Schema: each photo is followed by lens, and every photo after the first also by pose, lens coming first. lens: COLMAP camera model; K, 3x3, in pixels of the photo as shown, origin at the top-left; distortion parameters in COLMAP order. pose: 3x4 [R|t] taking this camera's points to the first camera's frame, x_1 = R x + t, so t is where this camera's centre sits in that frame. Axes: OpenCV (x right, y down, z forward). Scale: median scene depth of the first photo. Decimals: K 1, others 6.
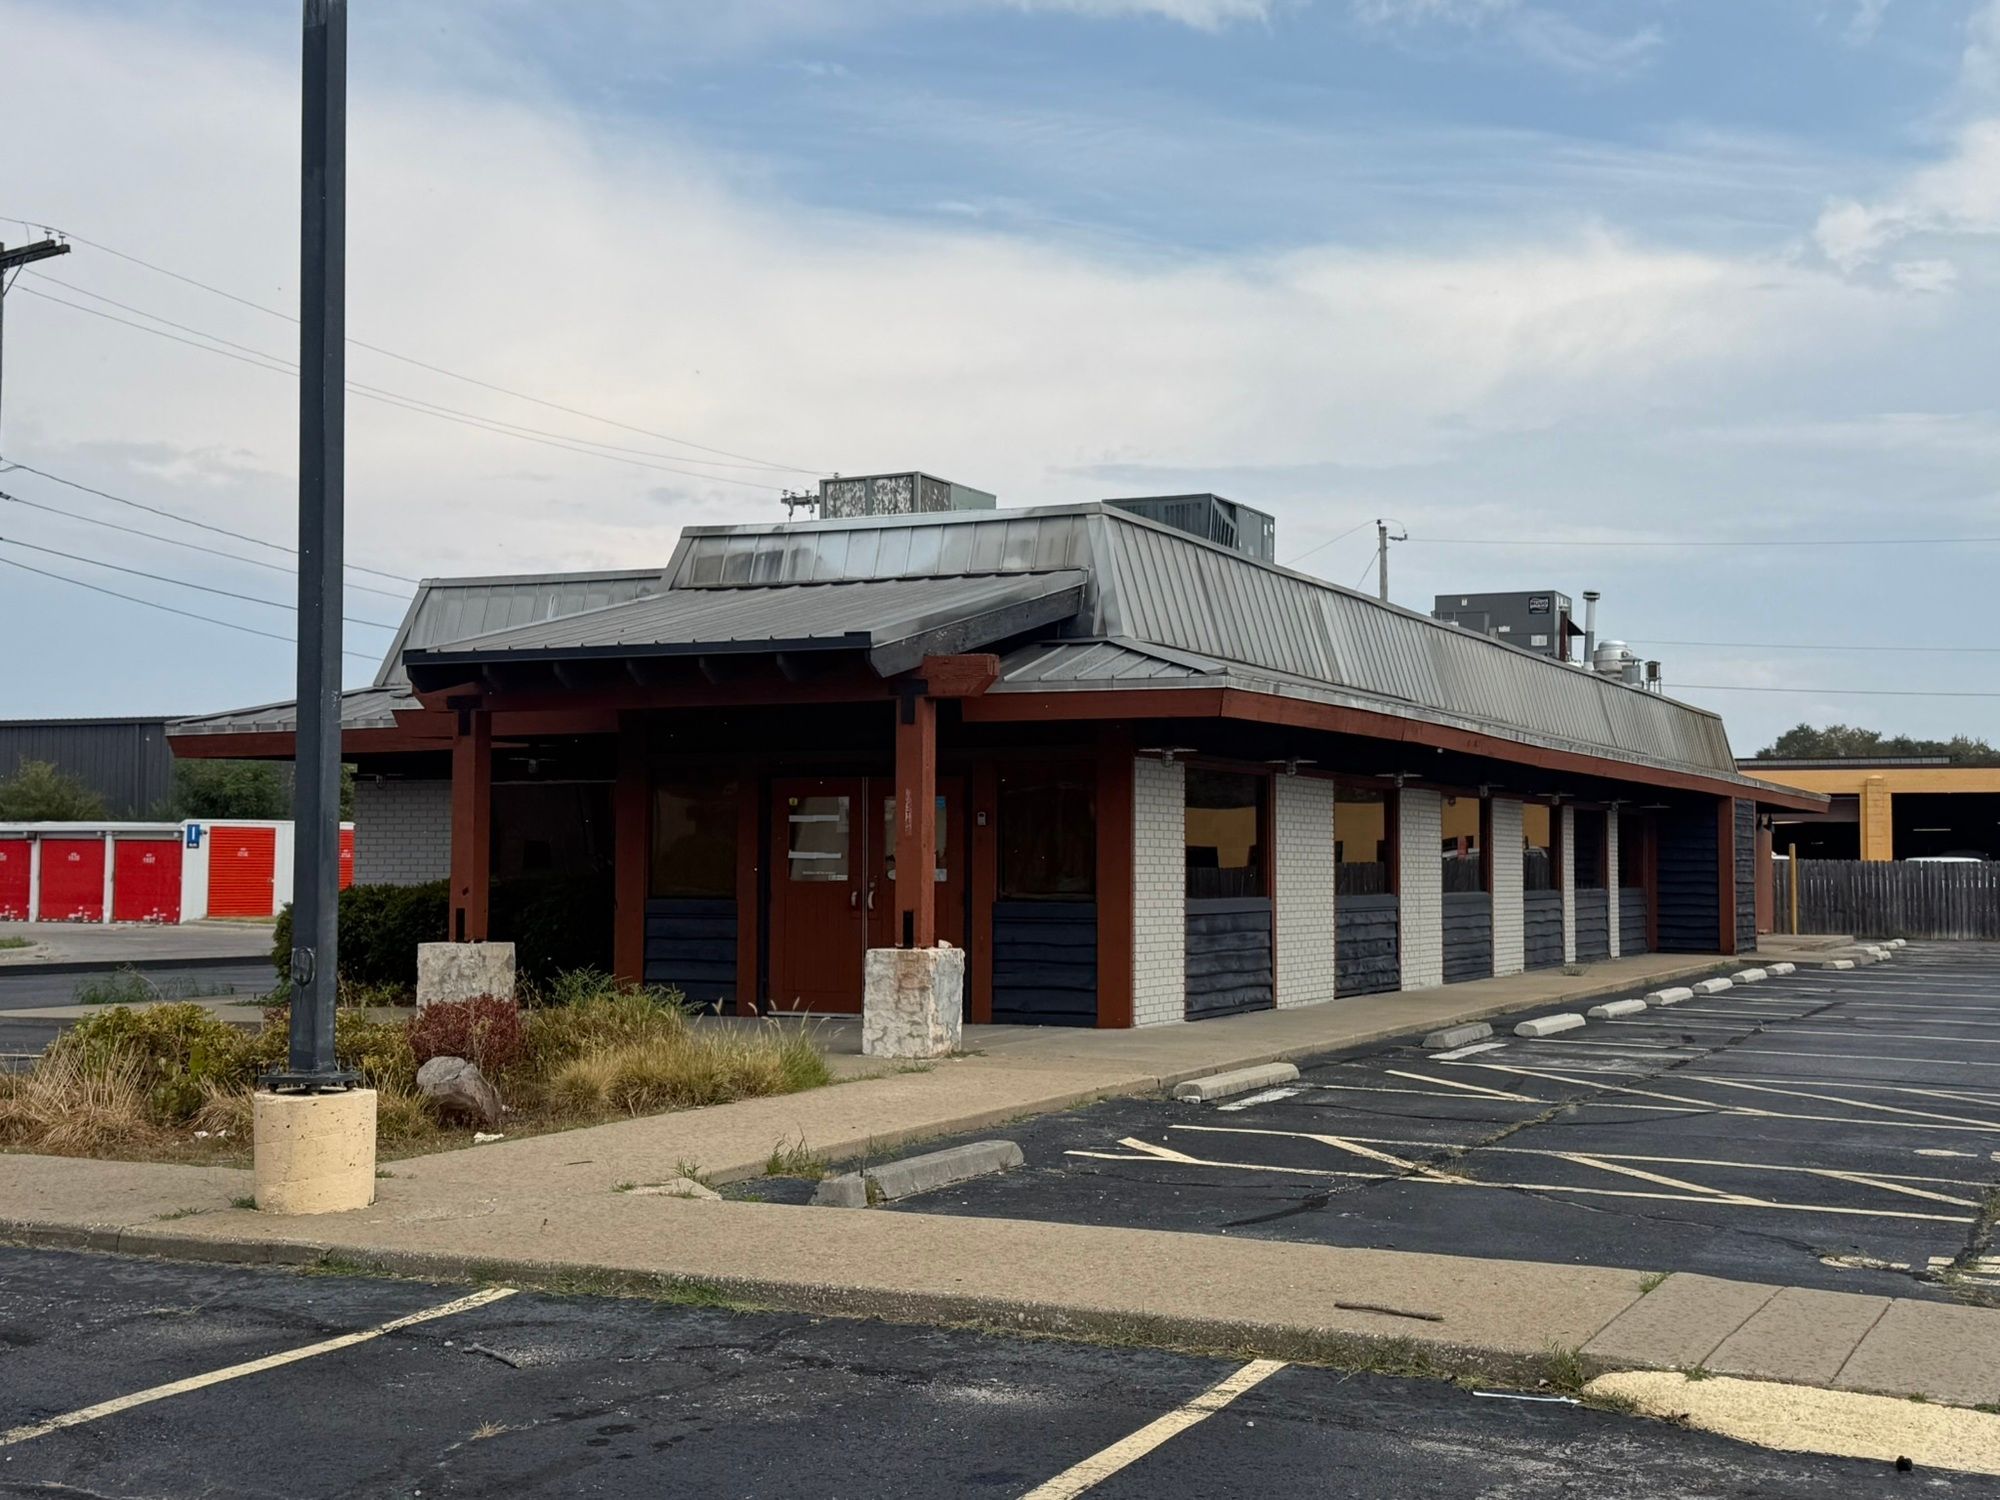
lens RADIAL K [[2504.2, 0, 1001.4], [0, 2504.2, 735.0], [0, 0, 1]] dist [0.139590, 0.000000]
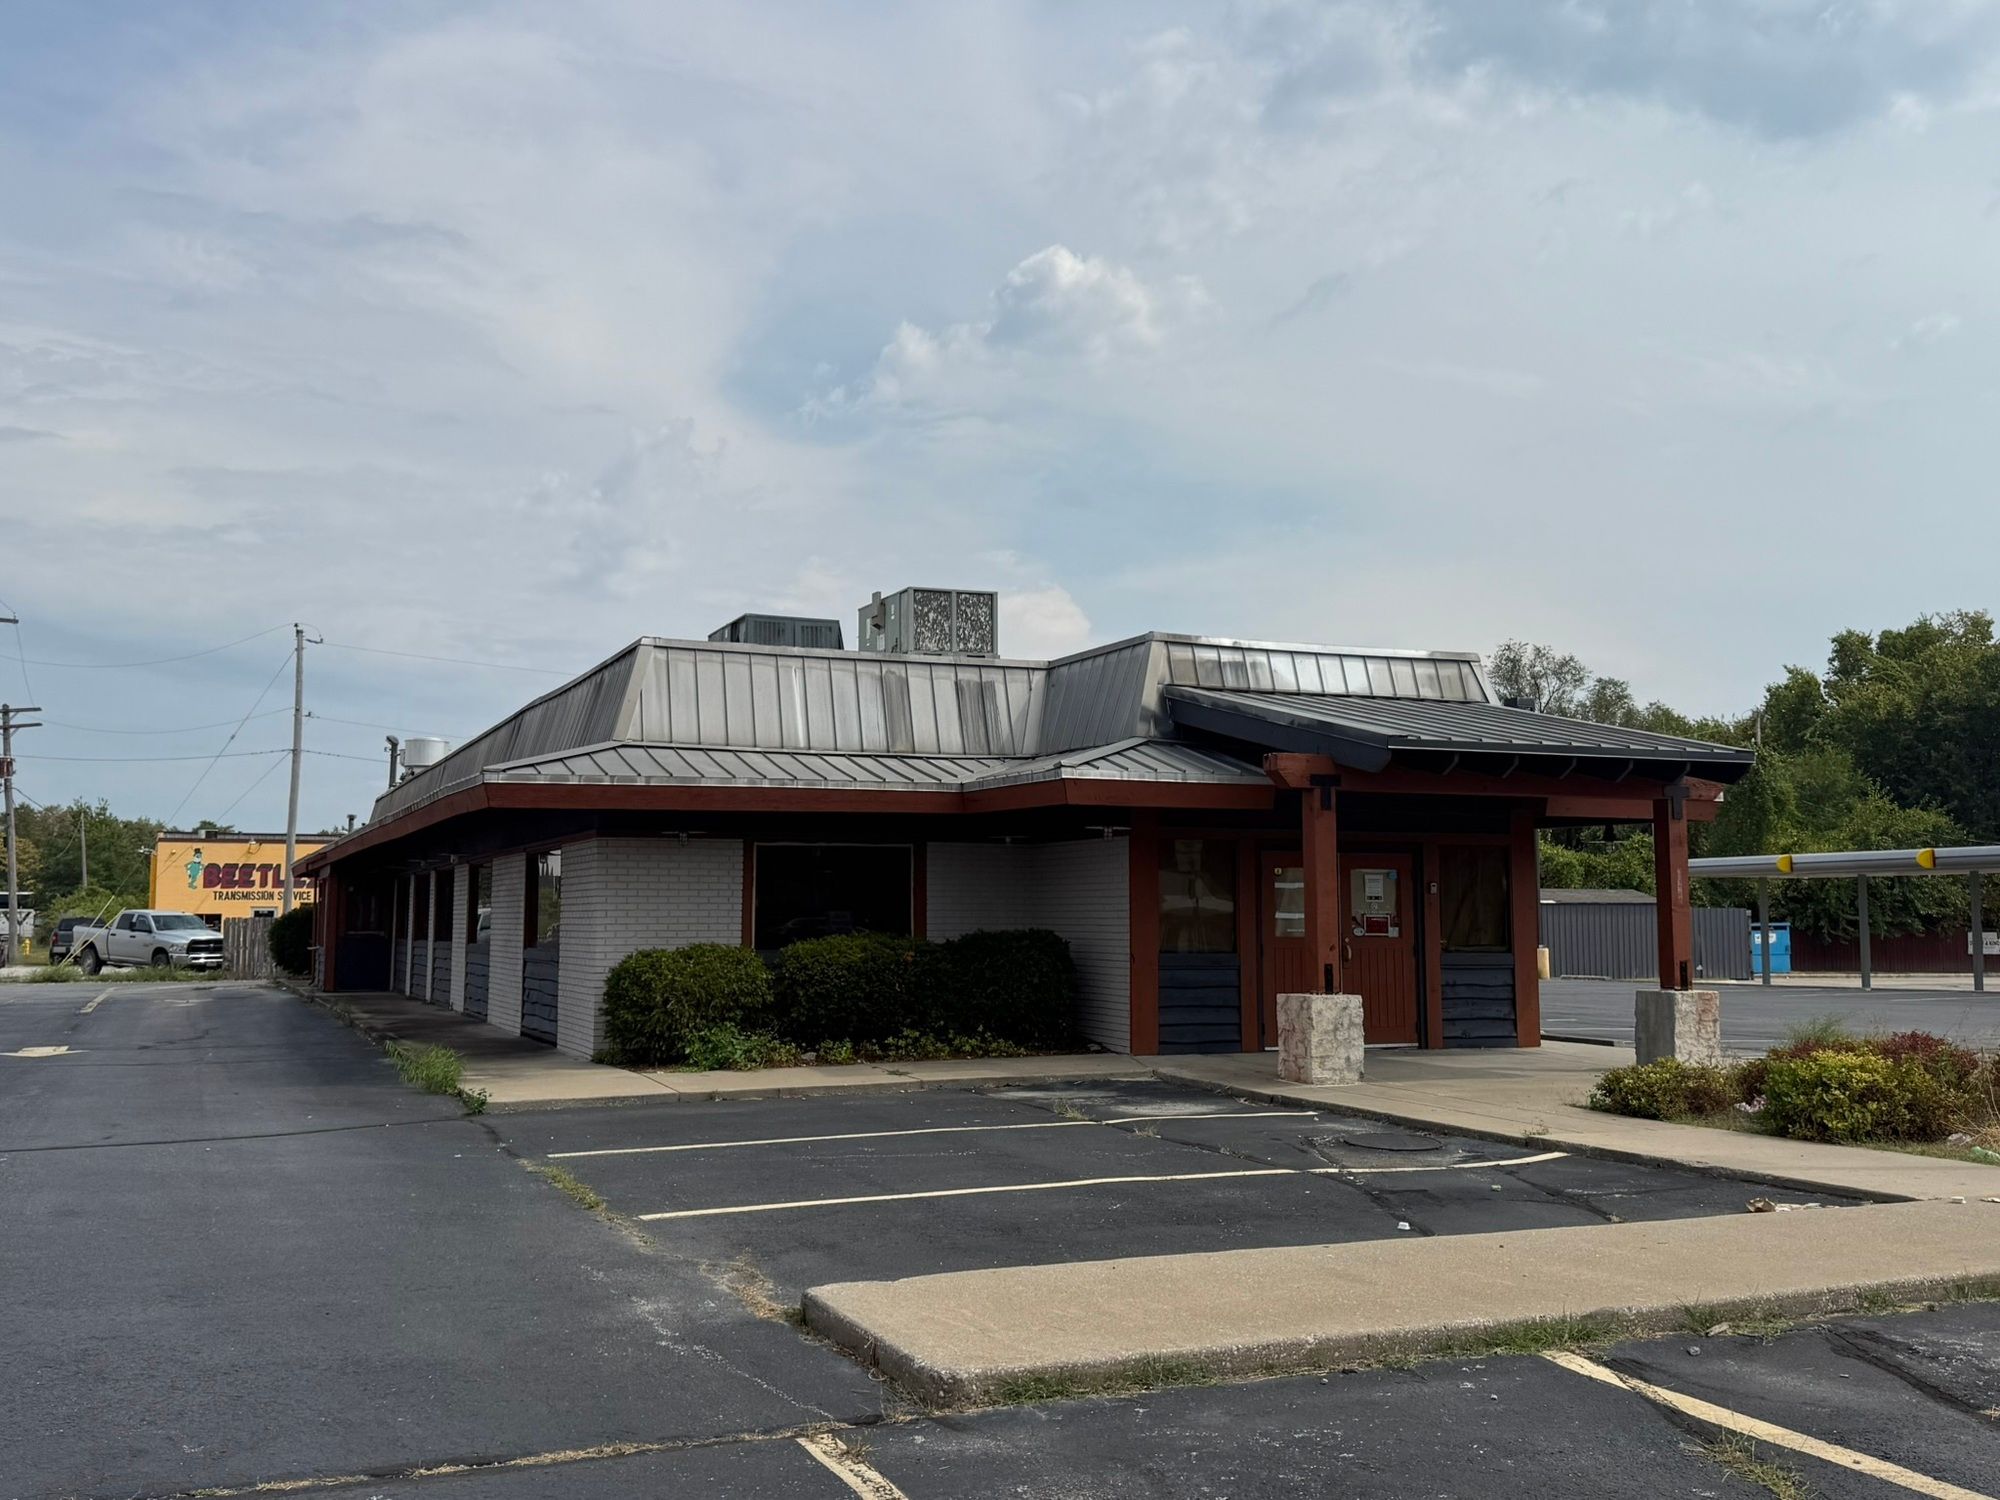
lens RADIAL K [[1889.0, 0, 1002.8], [0, 1889.0, 760.2], [0, 0, 1]] dist [0.065184, 0.000000]
pose [[0.673109, 0.059880, 0.737115, -0.839867], [-0.037607, 0.998199, -0.046748, 0.020591], [-0.738586, 0.003746, 0.674149, 0.480753]]
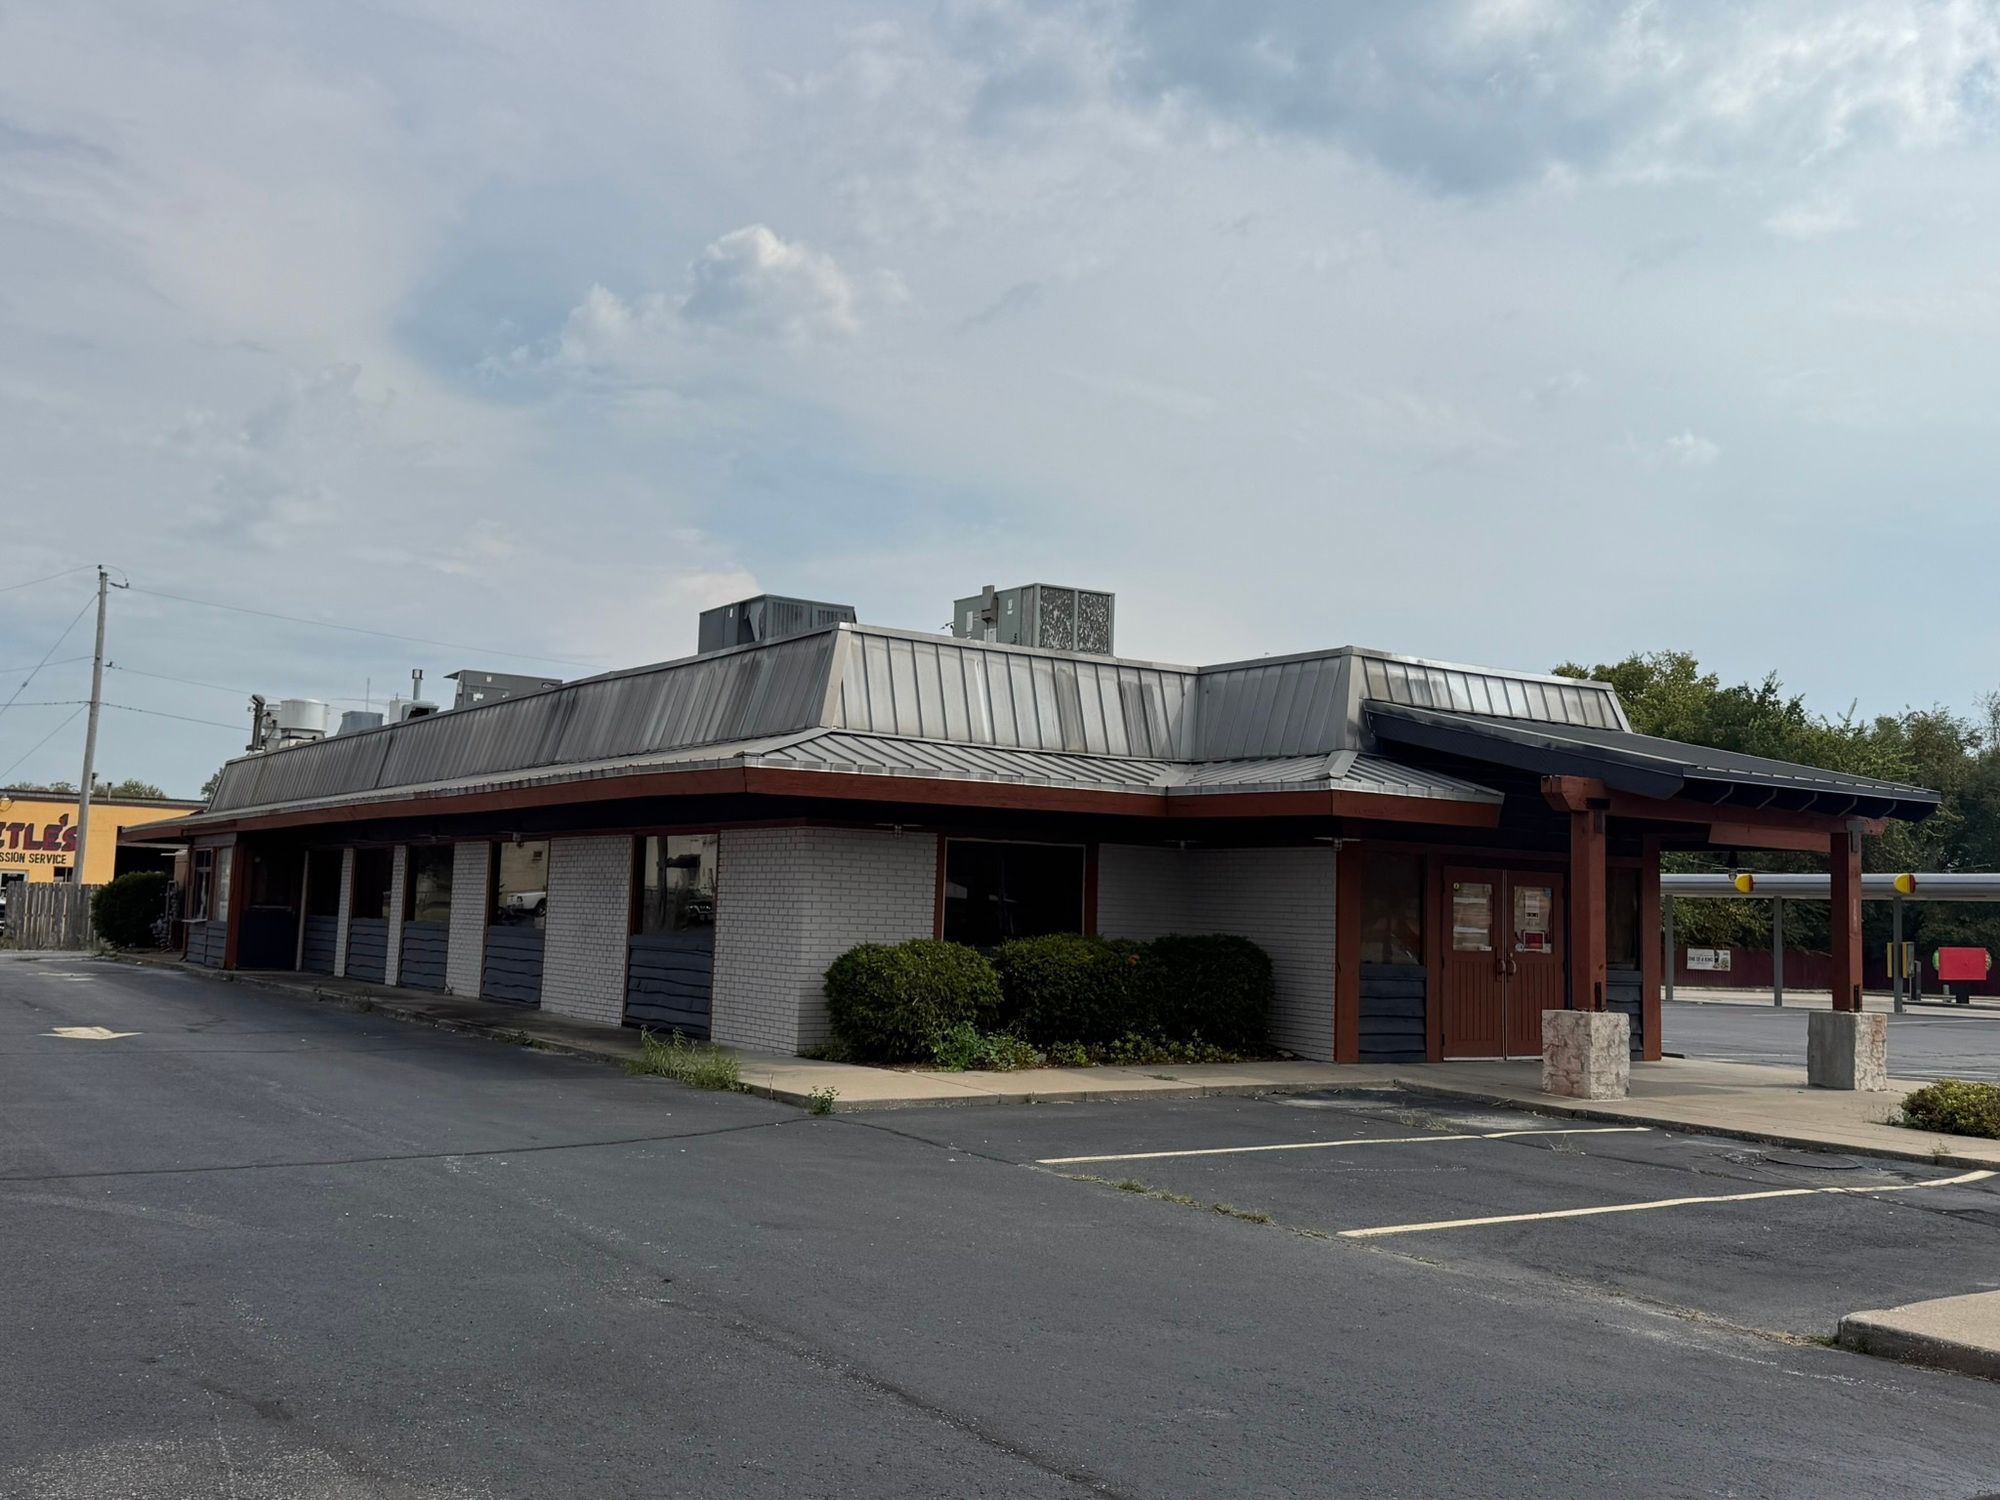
lens RADIAL K [[1889.0, 0, 1013.3], [0, 1889.0, 745.8], [0, 0, 1]] dist [0.065184, 0.000000]
pose [[0.527550, 0.090372, 0.844703, -0.990496], [-0.076563, 0.995337, -0.058671, 0.029070], [-0.846067, -0.033721, 0.532010, 0.683636]]
